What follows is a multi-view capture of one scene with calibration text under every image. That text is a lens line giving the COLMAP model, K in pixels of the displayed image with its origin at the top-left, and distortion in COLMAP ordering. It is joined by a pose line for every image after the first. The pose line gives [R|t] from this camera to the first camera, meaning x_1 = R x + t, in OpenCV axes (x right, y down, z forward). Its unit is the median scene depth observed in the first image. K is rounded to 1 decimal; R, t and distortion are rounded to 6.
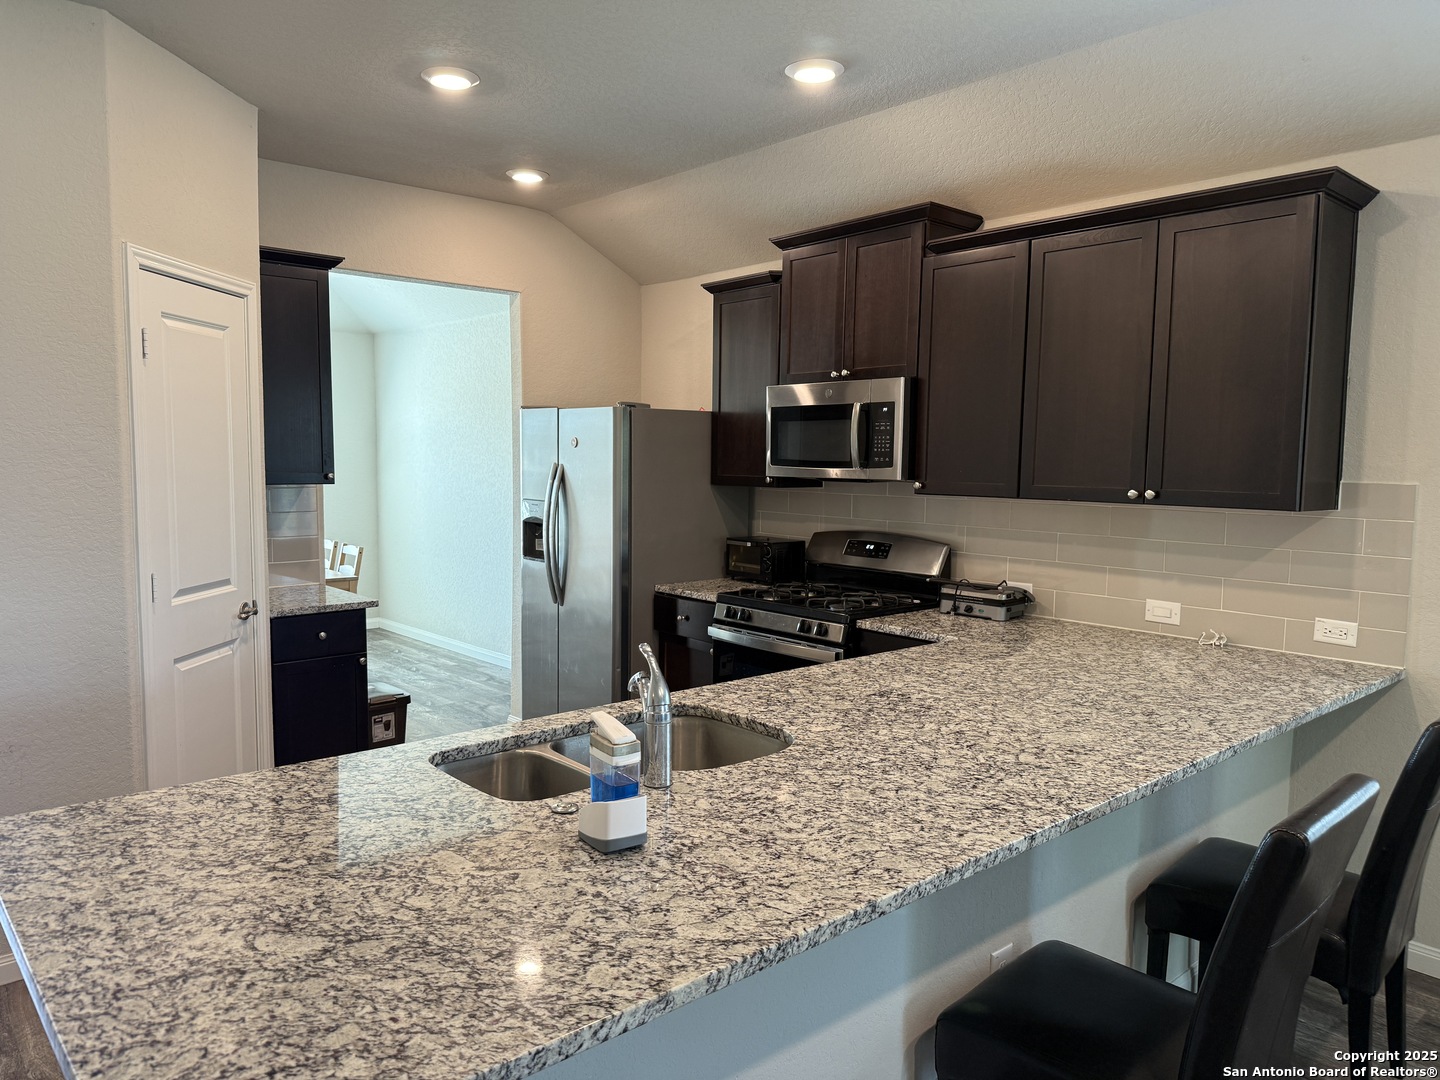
lens RADIAL K [[1013.9, 0, 718.1], [0, 1013.9, 542.4], [0, 0, 1]] dist [0.005481, -0.011957]
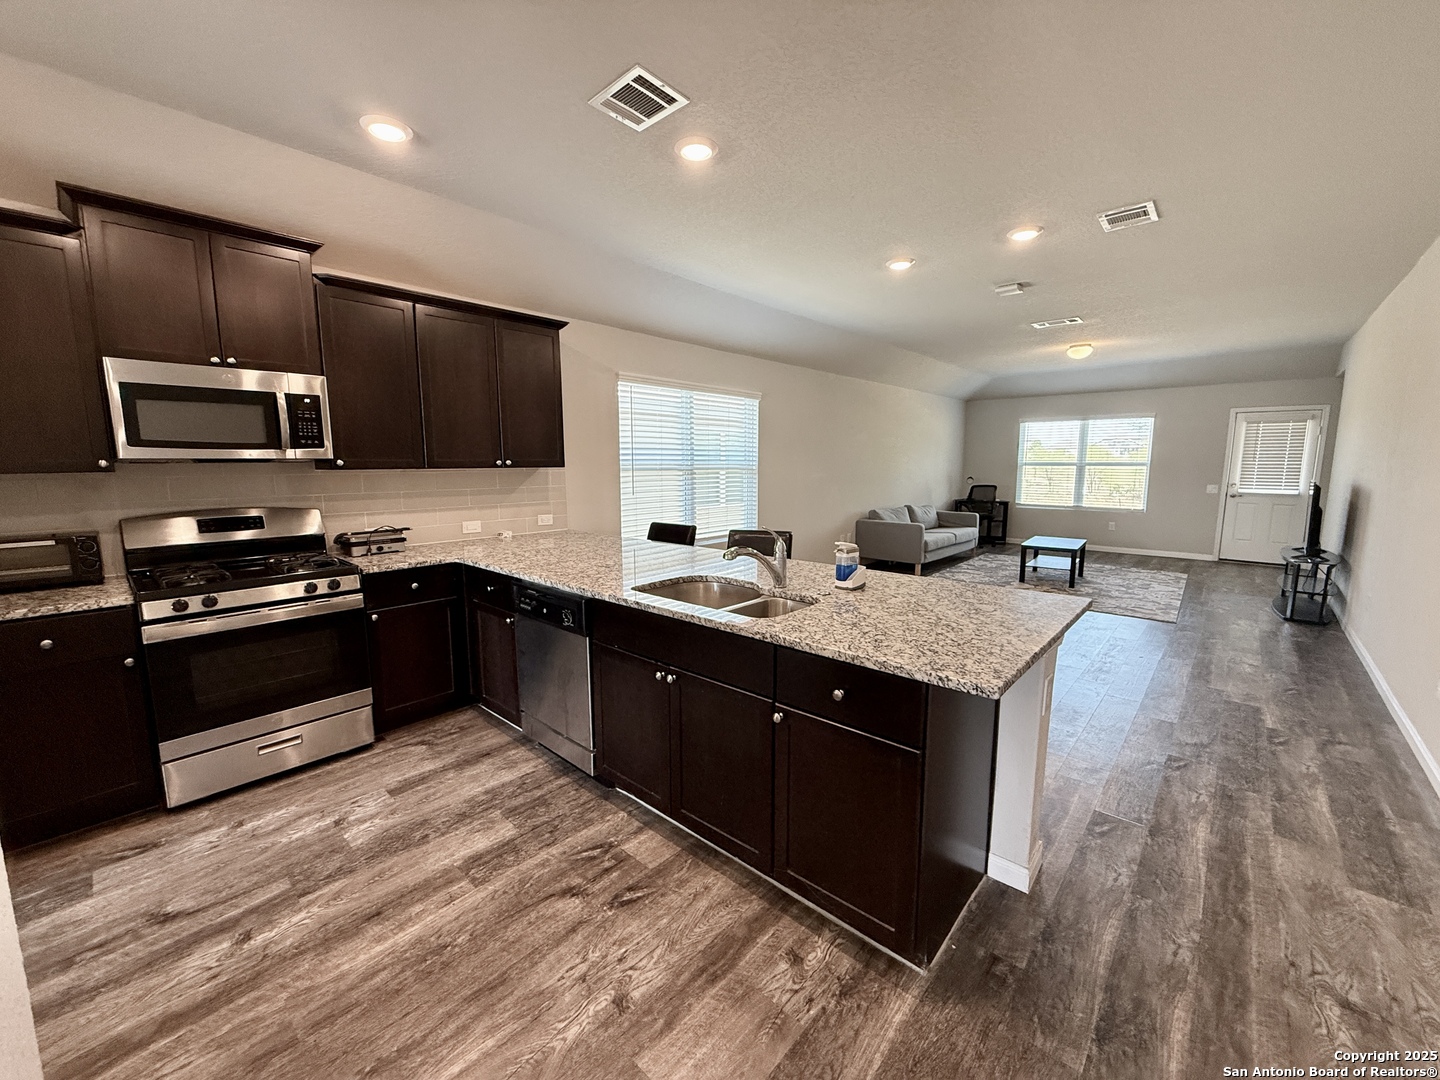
lens RADIAL K [[573.3, 0, 720.7], [0, 573.3, 539.4], [0, 0, 1]] dist [-0.002961, 0.000699]
pose [[-0.112097, -0.143548, 0.983274, -0.731752], [0.089879, 0.983990, 0.153899, -0.034937], [-0.989624, 0.105627, -0.097400, 0.731085]]
